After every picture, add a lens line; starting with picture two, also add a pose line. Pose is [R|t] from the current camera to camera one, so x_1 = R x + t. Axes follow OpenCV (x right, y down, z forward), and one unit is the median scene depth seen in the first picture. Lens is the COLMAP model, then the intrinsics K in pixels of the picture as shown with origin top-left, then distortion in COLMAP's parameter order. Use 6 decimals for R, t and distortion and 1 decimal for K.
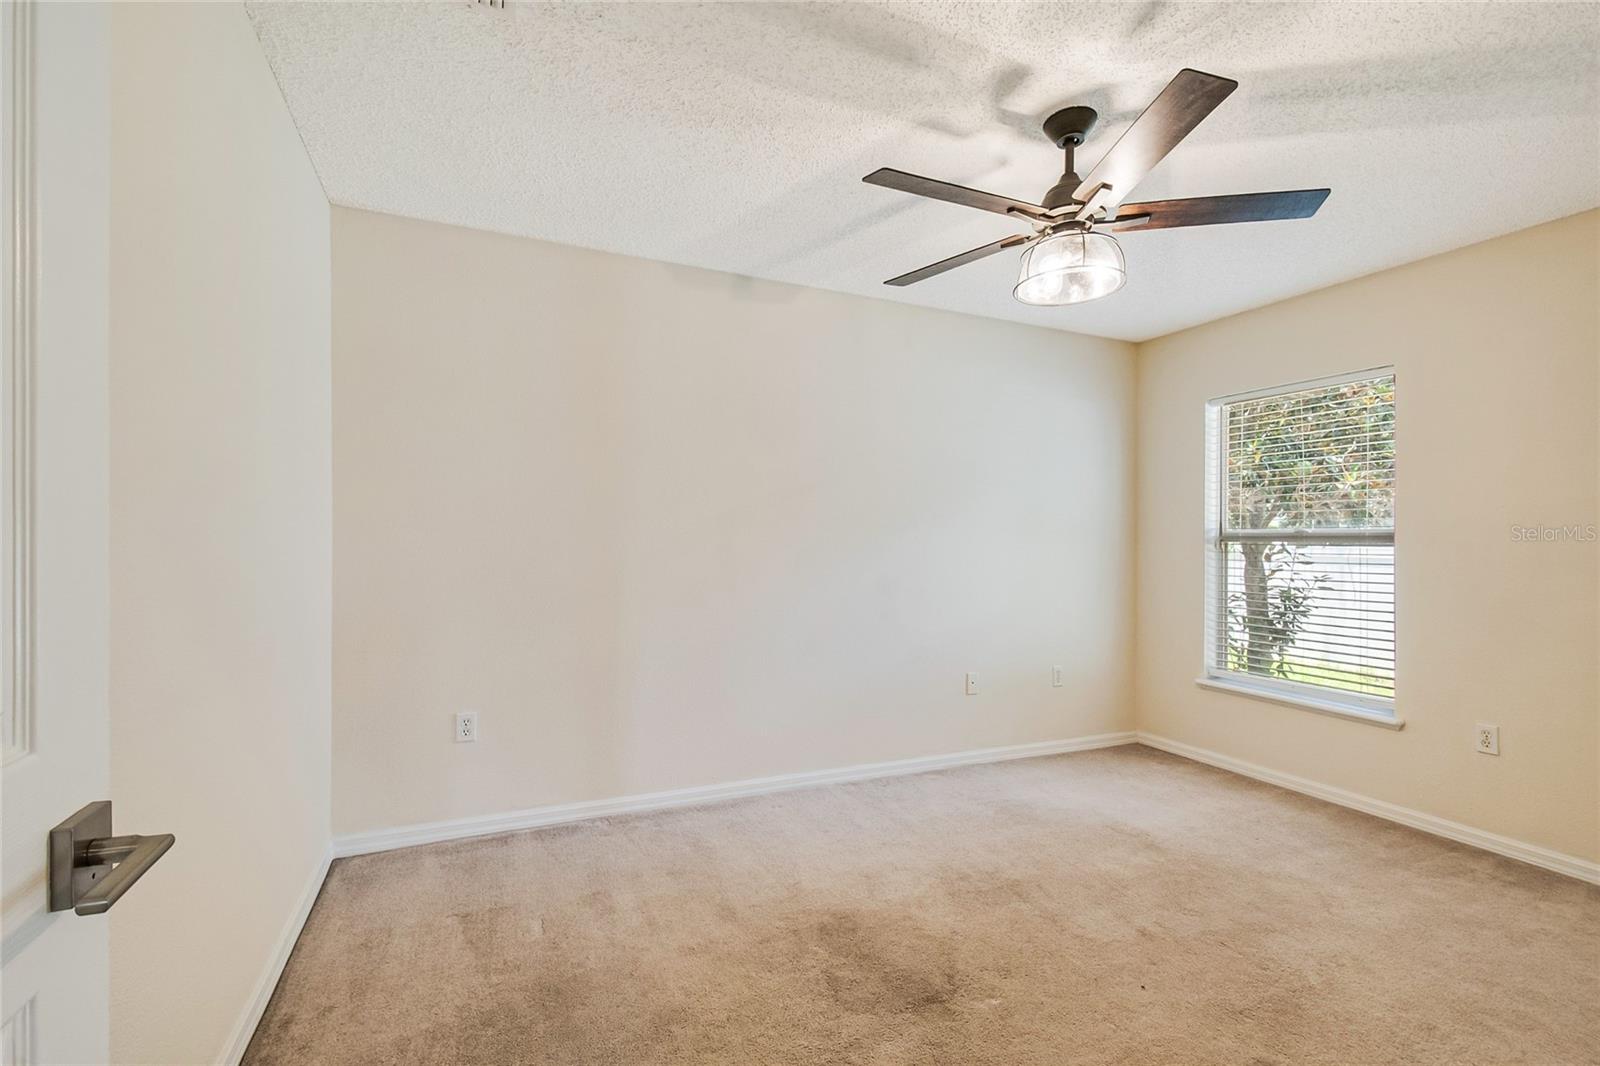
lens RADIAL K [[703.6, 0, 803.3], [0, 703.6, 541.1], [0, 0, 1]] dist [0.000285, -0.000058]
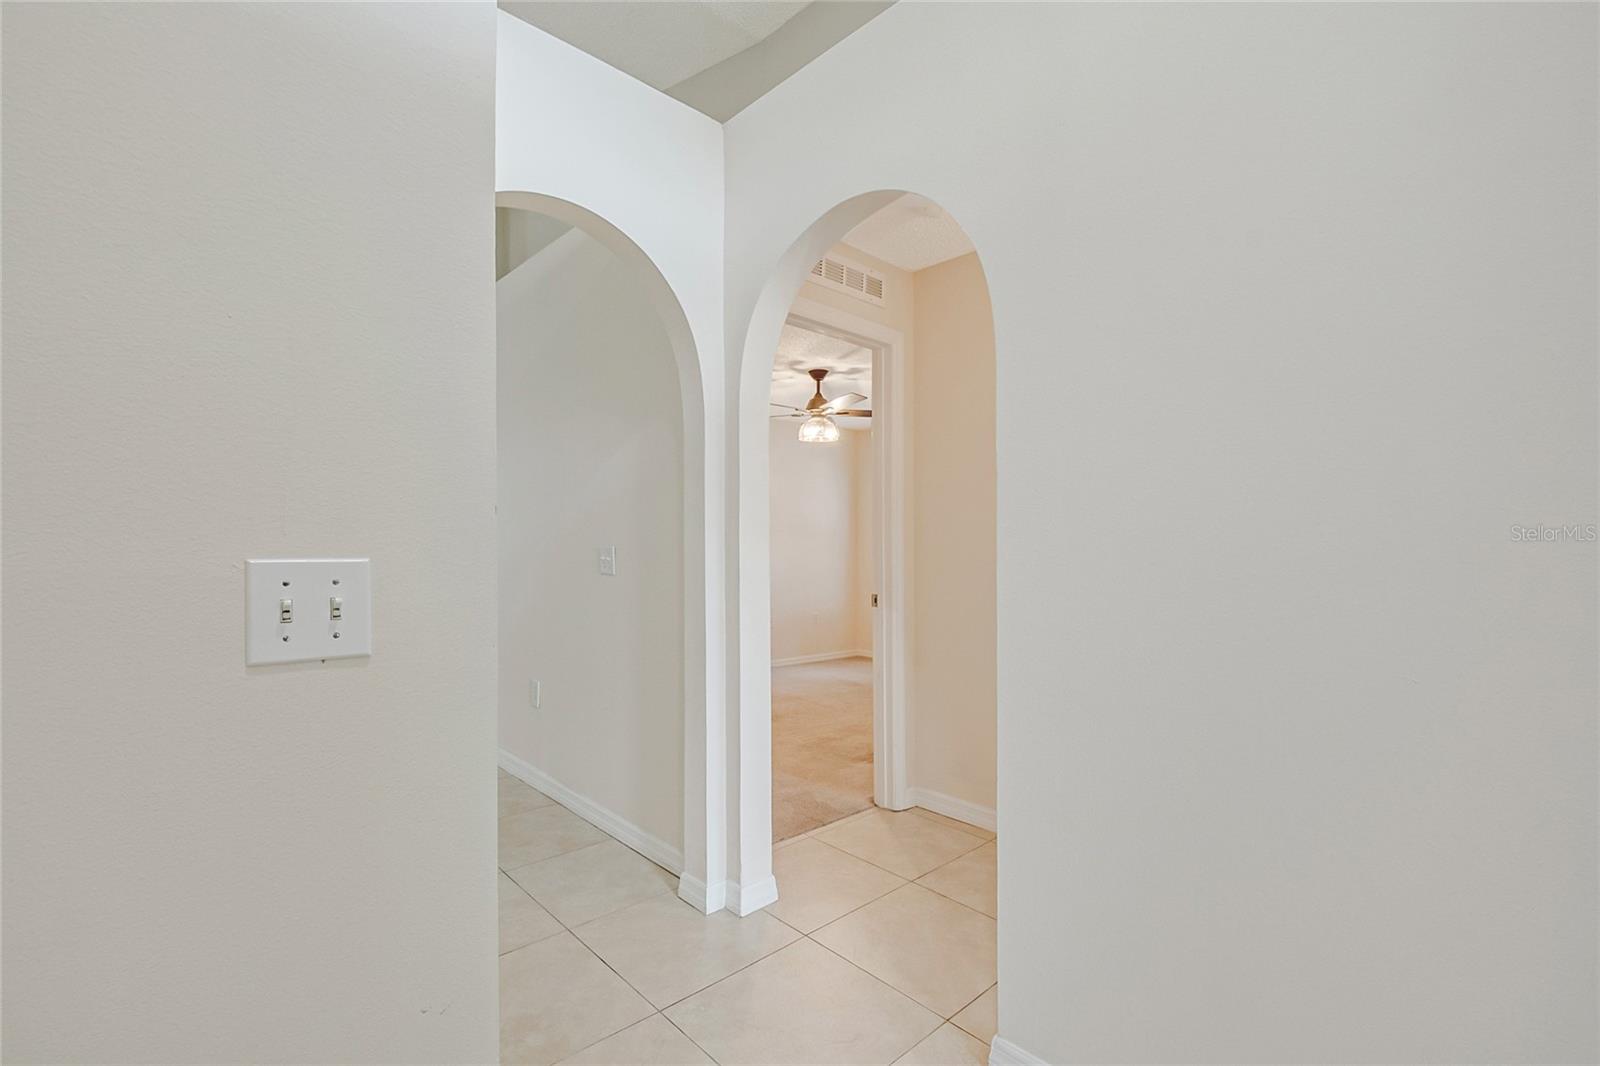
lens RADIAL K [[703.6, 0, 803.3], [0, 703.6, 541.1], [0, 0, 1]] dist [0.000285, -0.000058]
pose [[0.946388, -0.001923, 0.323027, -0.453524], [0.005851, 0.999920, -0.011187, 0.019524], [-0.322980, 0.012477, 0.946324, -1.266771]]
